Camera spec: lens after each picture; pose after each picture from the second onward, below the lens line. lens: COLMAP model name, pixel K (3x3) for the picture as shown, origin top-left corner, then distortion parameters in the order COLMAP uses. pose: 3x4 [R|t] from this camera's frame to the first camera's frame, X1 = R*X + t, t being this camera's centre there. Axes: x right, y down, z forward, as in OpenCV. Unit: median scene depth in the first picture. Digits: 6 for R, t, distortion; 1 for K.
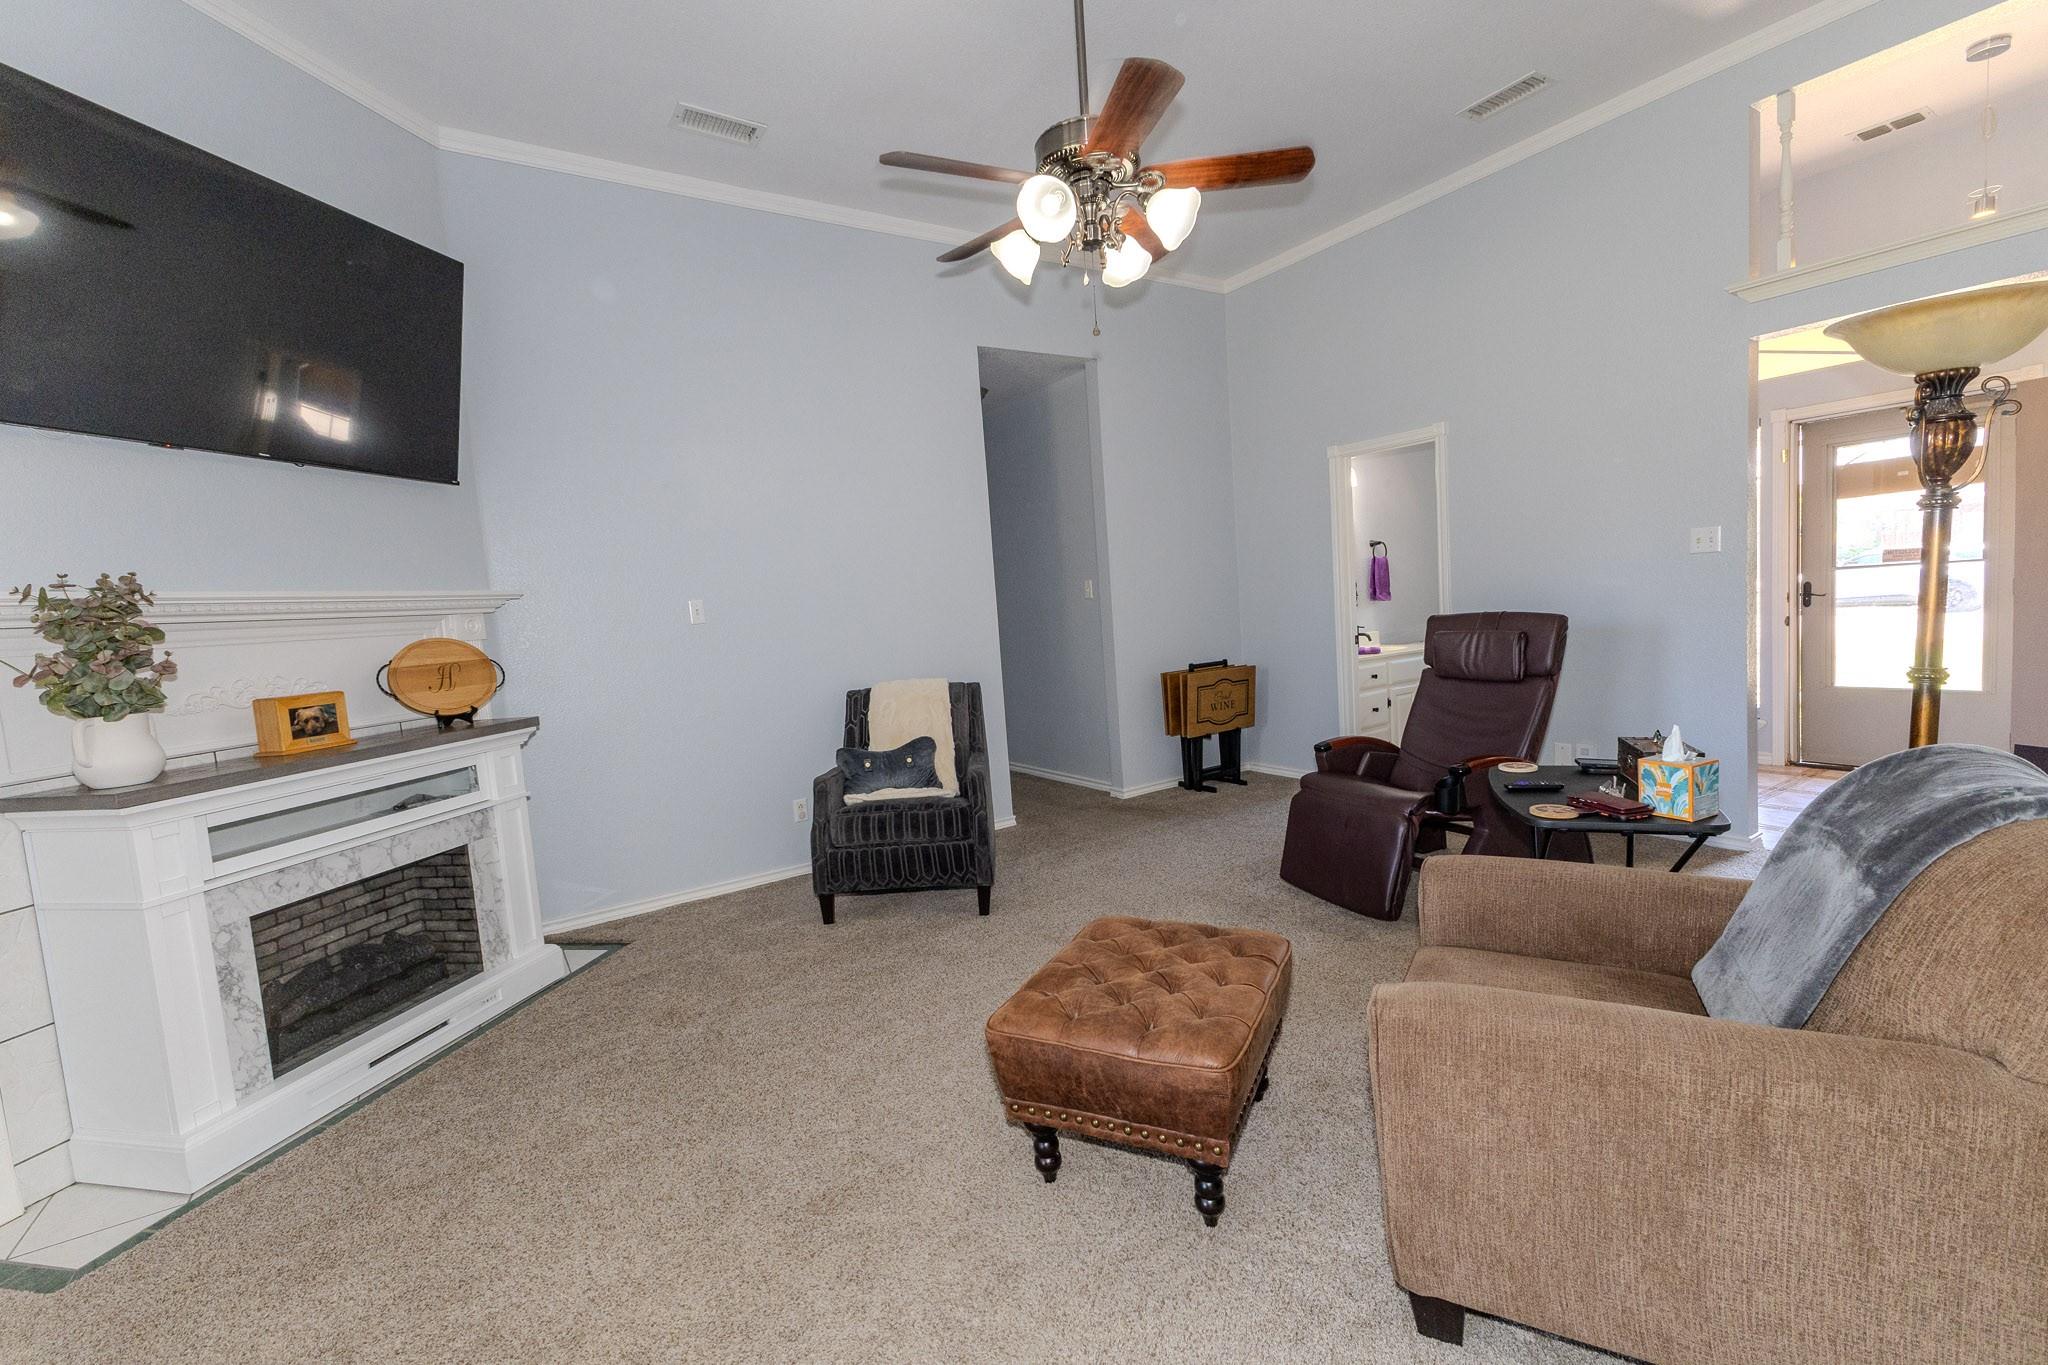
lens RADIAL K [[901.3, 0, 1024.6], [0, 901.3, 713.1], [0, 0, 1]] dist [0.000250, -0.000037]
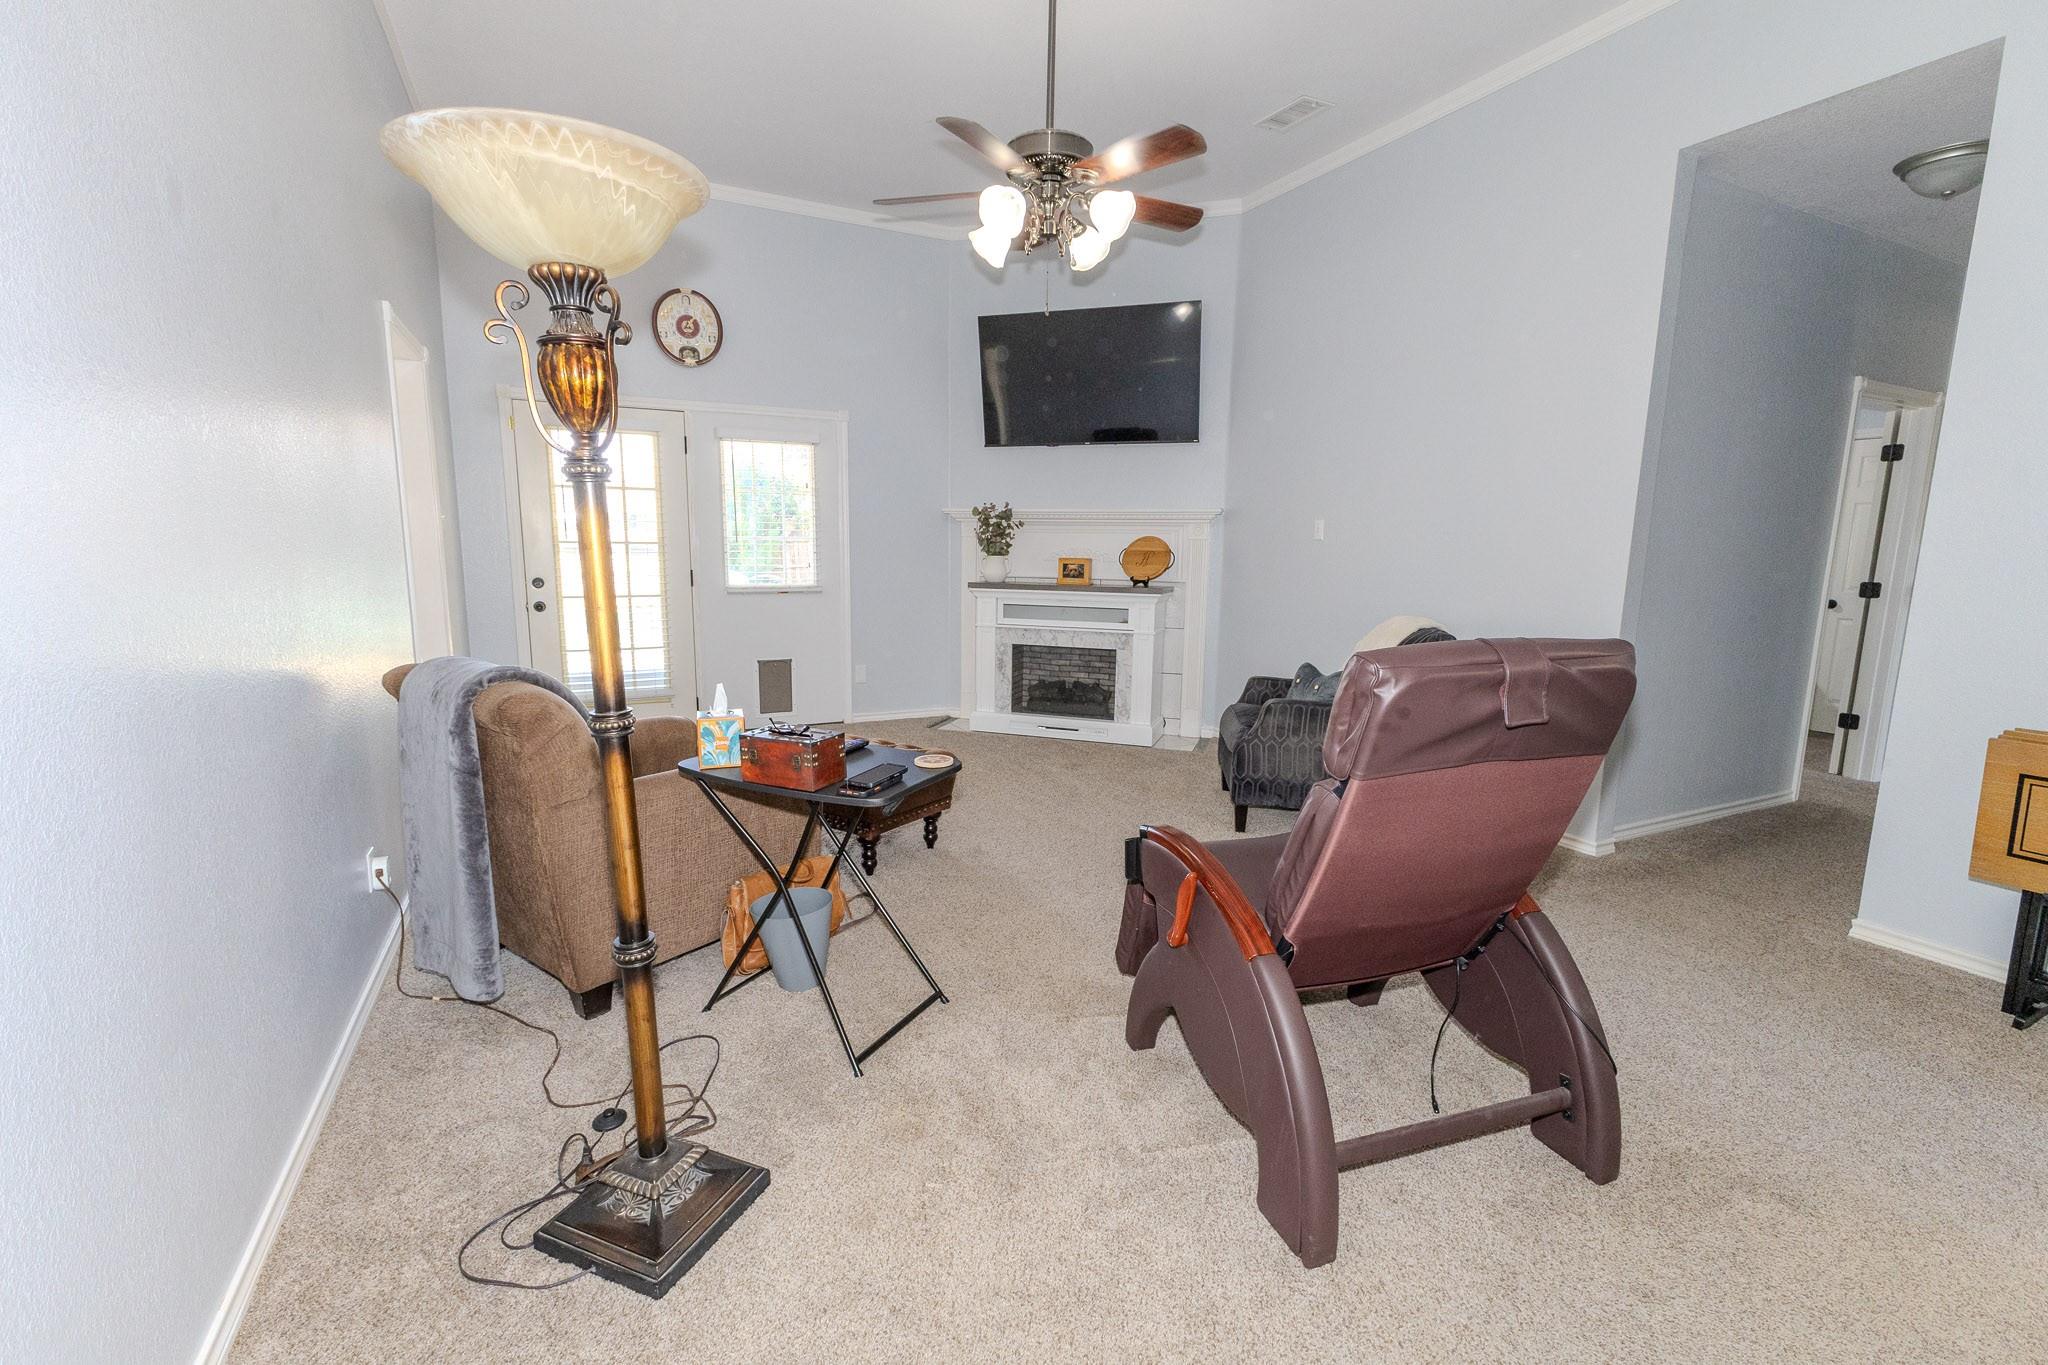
lens RADIAL K [[878.5, 0, 1019.2], [0, 878.5, 676.3], [0, 0, 1]] dist [0.000966, 0.000044]
pose [[-0.147378, 0.225509, -0.963029, 1.391213], [-0.117670, 0.962749, 0.243451, -0.260909], [0.982056, 0.149199, -0.115353, 1.241253]]
